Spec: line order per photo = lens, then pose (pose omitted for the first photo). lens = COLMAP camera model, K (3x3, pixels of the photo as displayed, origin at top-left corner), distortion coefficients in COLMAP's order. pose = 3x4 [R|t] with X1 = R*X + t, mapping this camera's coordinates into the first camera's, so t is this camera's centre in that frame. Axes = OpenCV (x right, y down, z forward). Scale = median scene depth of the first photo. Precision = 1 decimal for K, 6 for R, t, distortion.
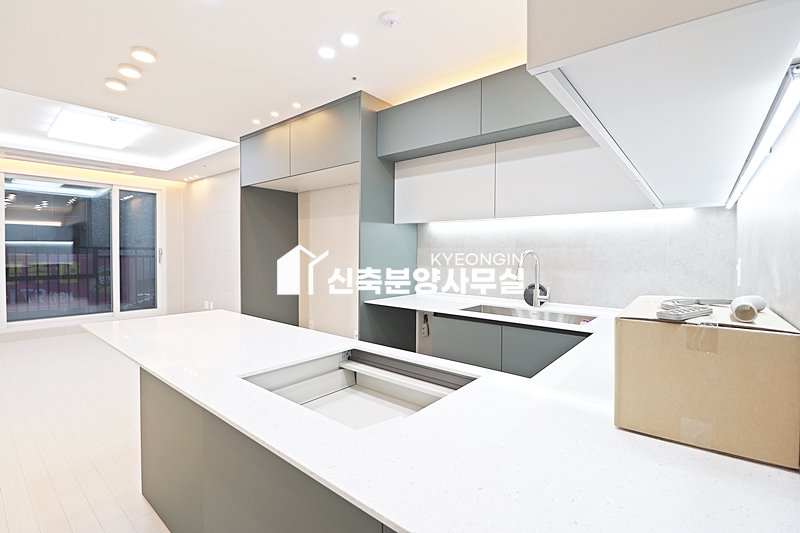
lens RADIAL K [[366.6, 0, 400.8], [0, 366.6, 262.1], [0, 0, 1]] dist [-0.009201, -0.009022]
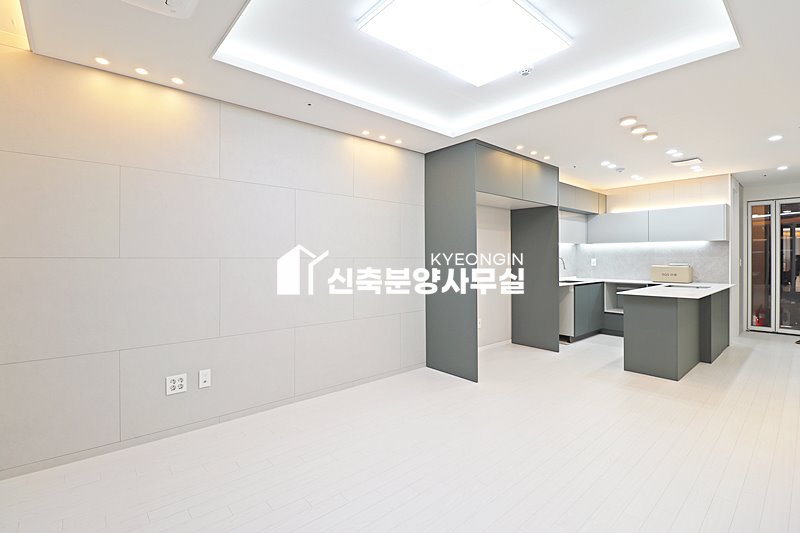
lens RADIAL K [[366.6, 0, 403.3], [0, 366.6, 261.5], [0, 0, 1]] dist [-0.009201, -0.009022]
pose [[0.163962, -0.003370, 0.986461, -1.823555], [0.029940, 0.999550, -0.001561, -0.035589], [-0.986012, 0.029790, 0.163989, 1.333651]]
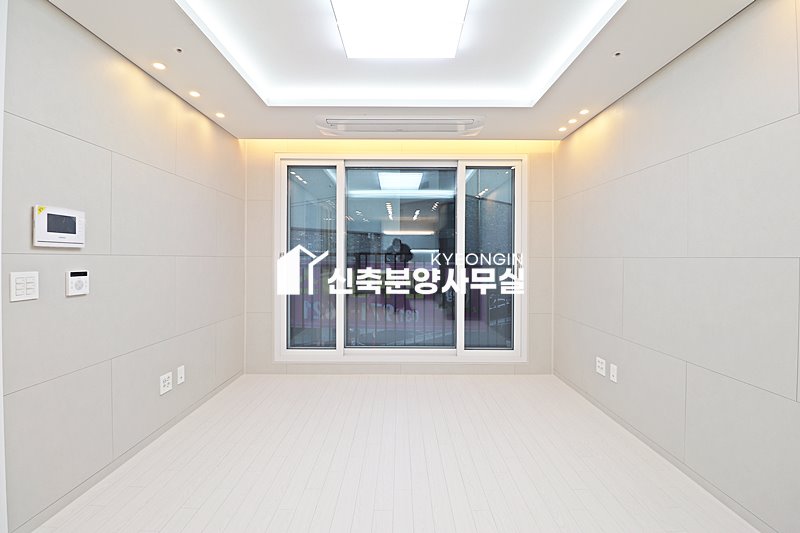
lens RADIAL K [[366.6, 0, 399.8], [0, 366.6, 260.9], [0, 0, 1]] dist [-0.009201, -0.009022]
pose [[0.629177, 0.002064, -0.777259, -0.636530], [-0.019354, 0.999728, -0.013011, -0.028765], [0.777021, 0.023229, 0.629046, 0.943476]]
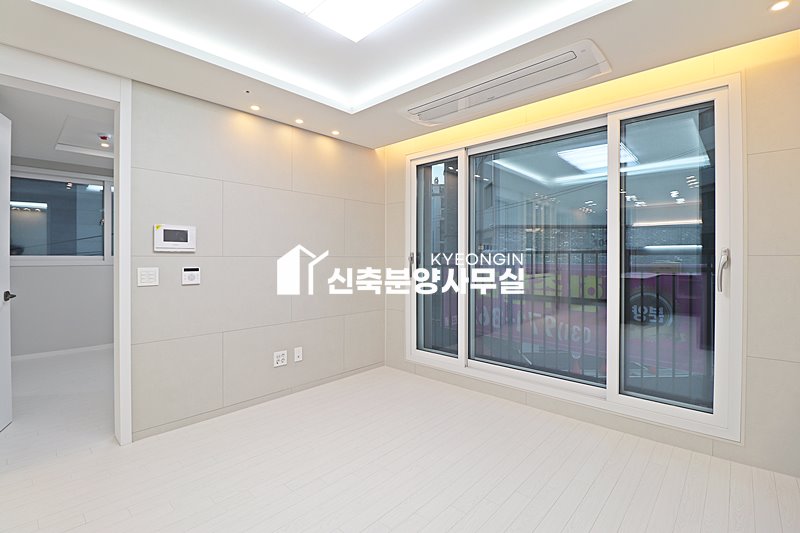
lens RADIAL K [[366.6, 0, 398.1], [0, 366.6, 259.0], [0, 0, 1]] dist [-0.009201, -0.009022]
pose [[-0.069273, -0.002430, -0.997595, -0.596993], [-0.024721, 0.999694, -0.000719, -0.042113], [0.997291, 0.024611, -0.069311, 1.481772]]
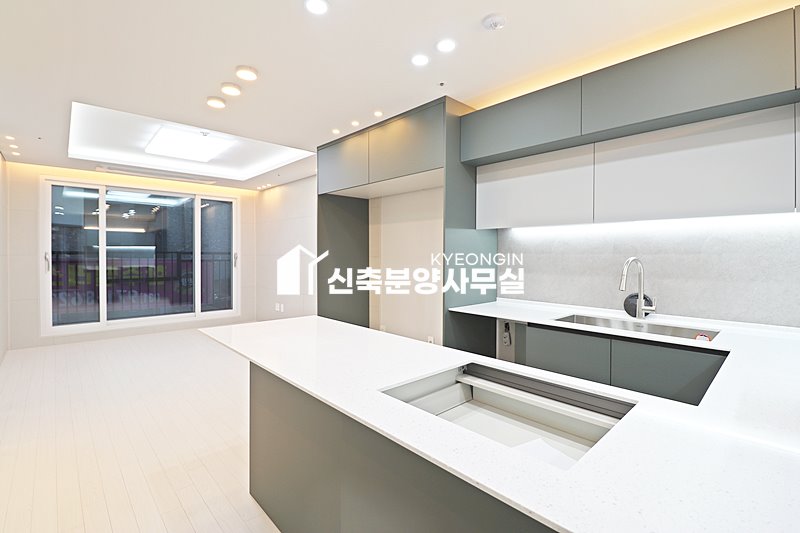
lens RADIAL K [[366.6, 0, 401.0], [0, 366.6, 260.1], [0, 0, 1]] dist [-0.009201, -0.009022]
pose [[0.991497, -0.000646, -0.130125, -0.085754], [-0.000899, 0.999930, -0.011815, -0.010432], [0.130123, 0.011831, 0.991427, 0.005912]]
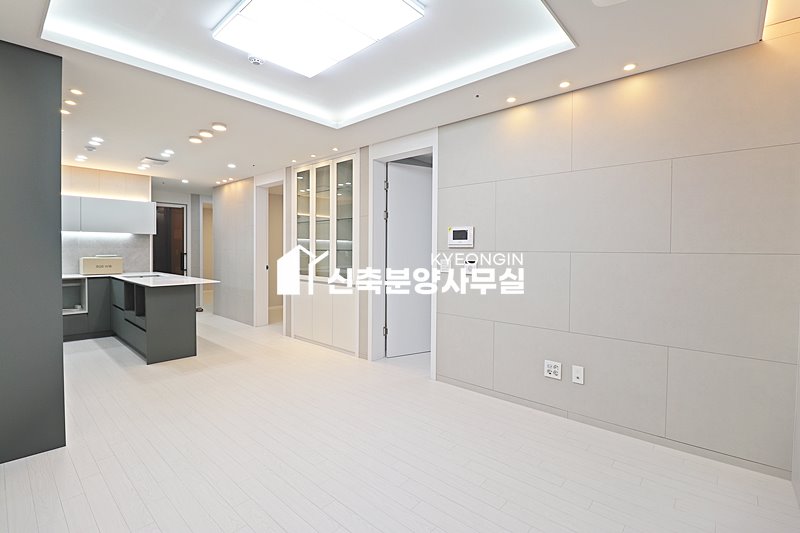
lens RADIAL K [[366.6, 0, 396.8], [0, 366.6, 258.5], [0, 0, 1]] dist [-0.009201, -0.009022]
pose [[-0.998137, -0.010818, 0.060042, -1.314530], [-0.008026, 0.998884, 0.046548, -0.064611], [-0.060478, 0.045979, -0.997110, 2.015486]]
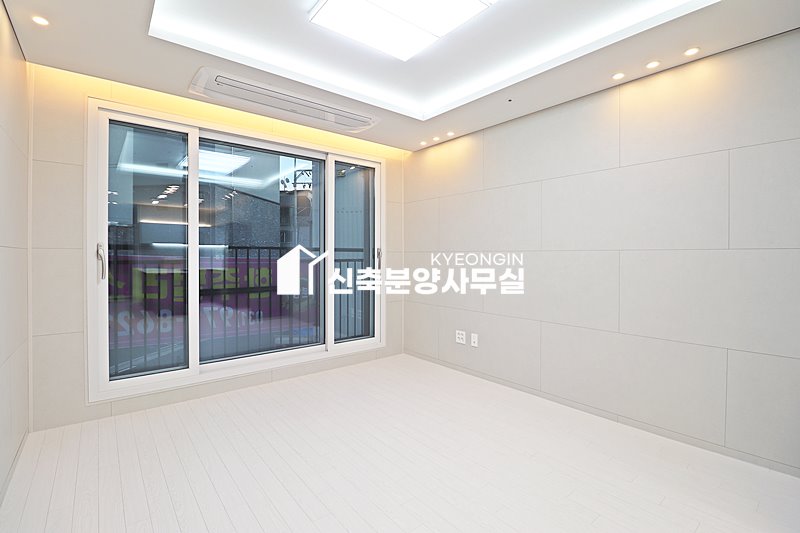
lens RADIAL K [[366.6, 0, 402.1], [0, 366.6, 259.2], [0, 0, 1]] dist [-0.009201, -0.009022]
pose [[0.979535, -0.002390, -0.201258, -1.008608], [-0.001025, 0.999857, -0.016861, -0.013656], [0.201269, 0.016722, 0.979393, 0.711210]]
